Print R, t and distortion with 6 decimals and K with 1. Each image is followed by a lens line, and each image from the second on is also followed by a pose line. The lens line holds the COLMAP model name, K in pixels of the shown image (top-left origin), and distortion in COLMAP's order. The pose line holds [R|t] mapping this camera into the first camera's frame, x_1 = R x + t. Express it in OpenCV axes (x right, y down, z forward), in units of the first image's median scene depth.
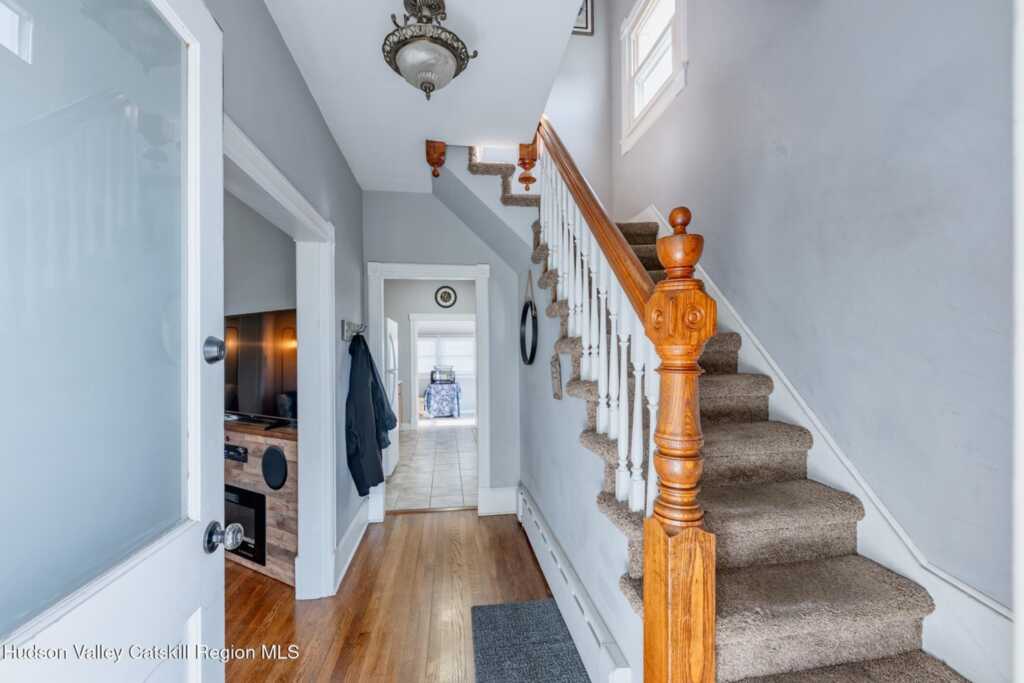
lens RADIAL K [[416.3, 0, 515.6], [0, 416.3, 347.4], [0, 0, 1]] dist [0.000805, -0.000162]
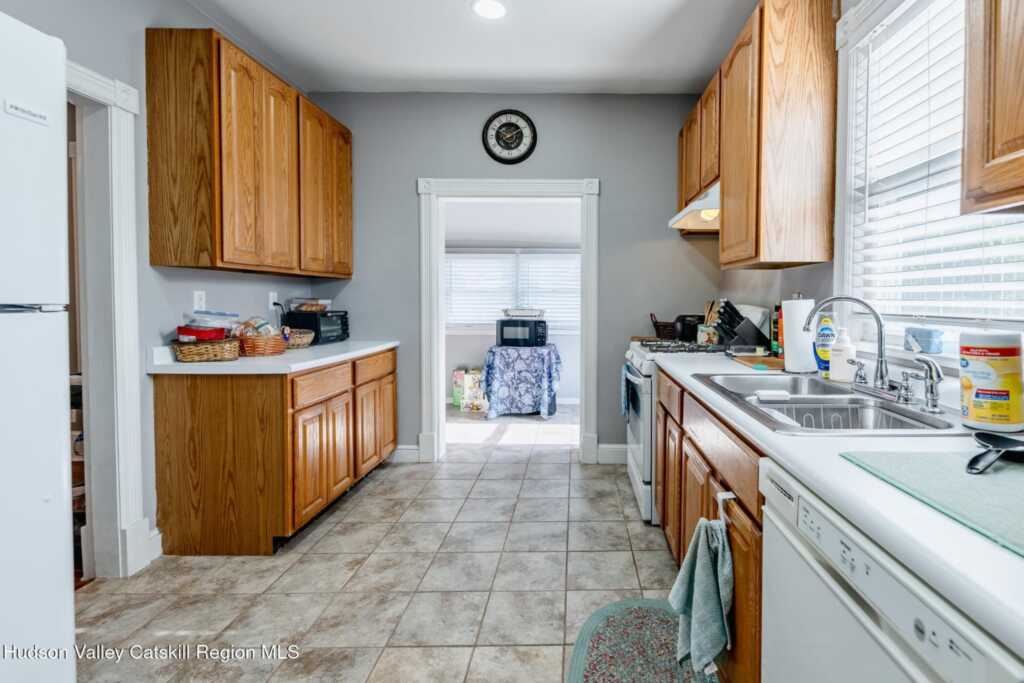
lens RADIAL K [[471.4, 0, 595.9], [0, 471.4, 314.5], [0, 0, 1]] dist [0.003198, 0.000801]
pose [[0.992730, 0.018602, -0.118920, -0.022866], [-0.013959, 0.999112, 0.039755, 0.027209], [0.119553, -0.037806, 0.992108, 0.472445]]
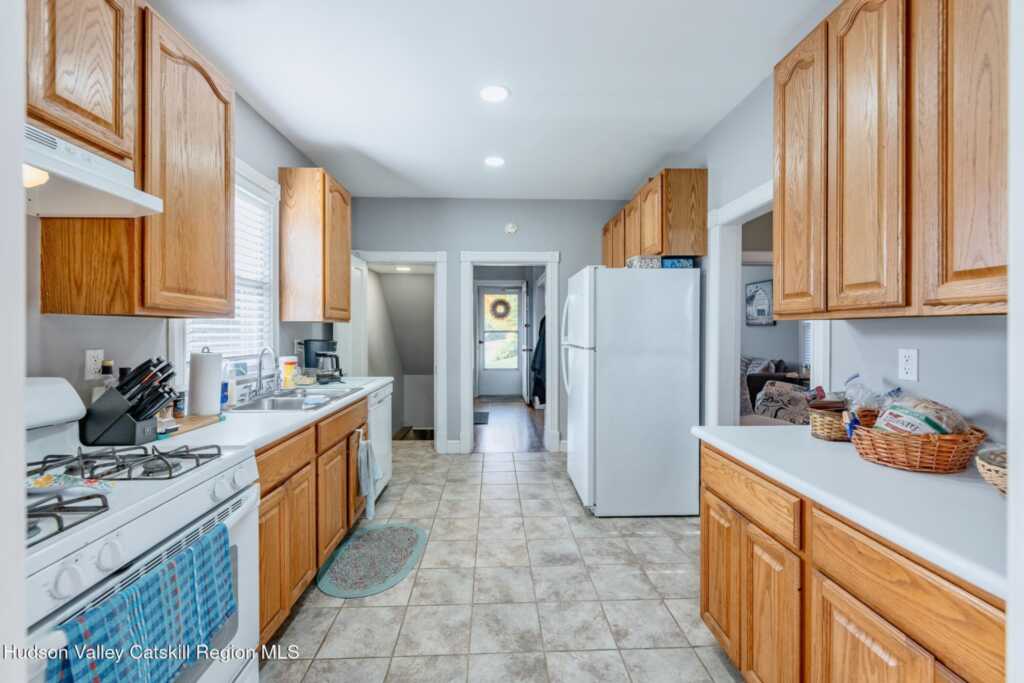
lens RADIAL K [[420.2, 0, 507.4], [0, 420.2, 334.3], [0, 0, 1]] dist [0.006754, 0.000017]
pose [[-0.991618, 0.009667, 0.128841, -0.146775], [0.009645, 0.999953, -0.000796, 0.019580], [-0.128843, 0.000453, -0.991665, 0.910276]]
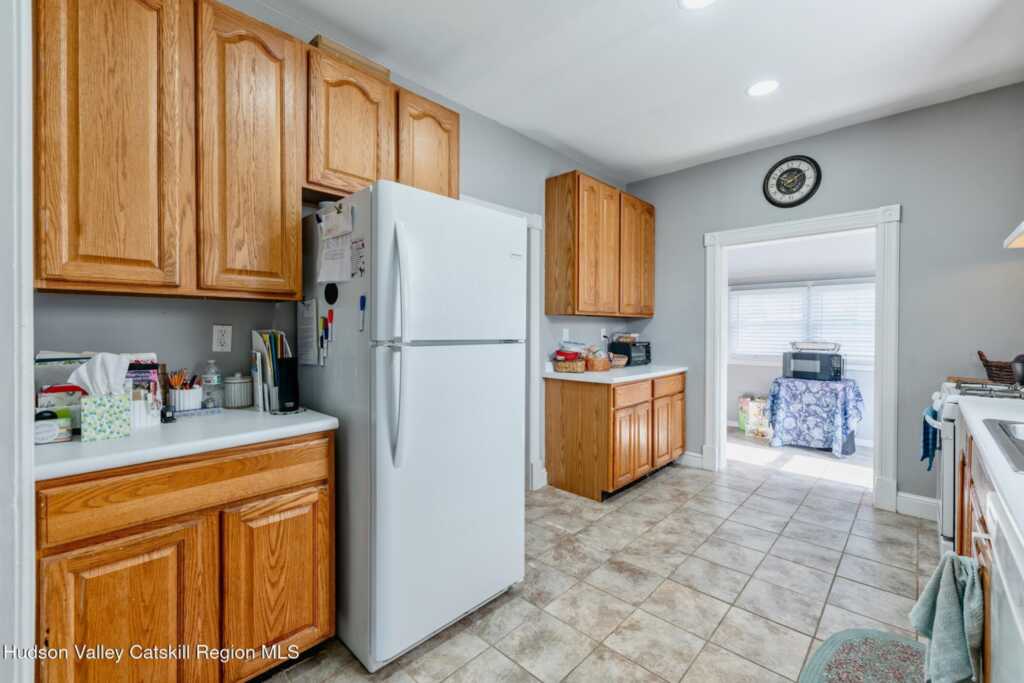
lens RADIAL K [[445.0, 0, 524.2], [0, 445.0, 334.2], [0, 0, 1]] dist [0.001155, 0.000186]
pose [[0.629882, 0.020192, -0.776428, 0.017264], [-0.001099, 0.999684, 0.025106, 0.022184], [0.776690, -0.014961, 0.629706, 0.422515]]
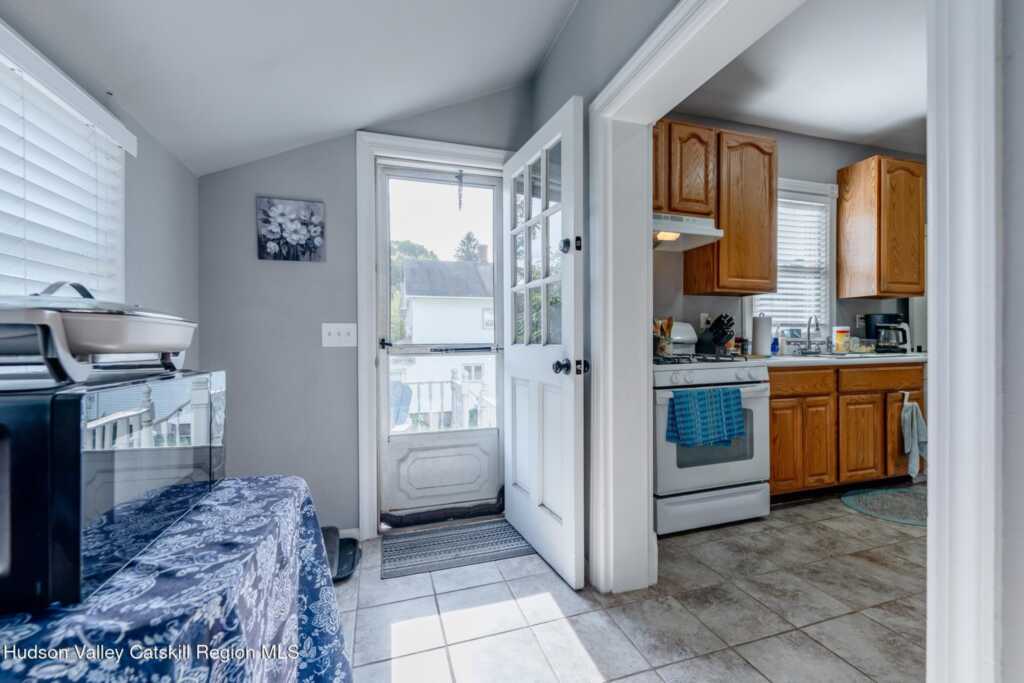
lens RADIAL K [[413.0, 0, 509.8], [0, 413.0, 341.5], [0, 0, 1]] dist [0.000028, -0.000114]
pose [[-0.130928, 0.006830, 0.991368, -0.275593], [0.001311, 0.999977, -0.006717, 0.051021], [-0.991391, 0.000421, -0.130934, 0.963731]]
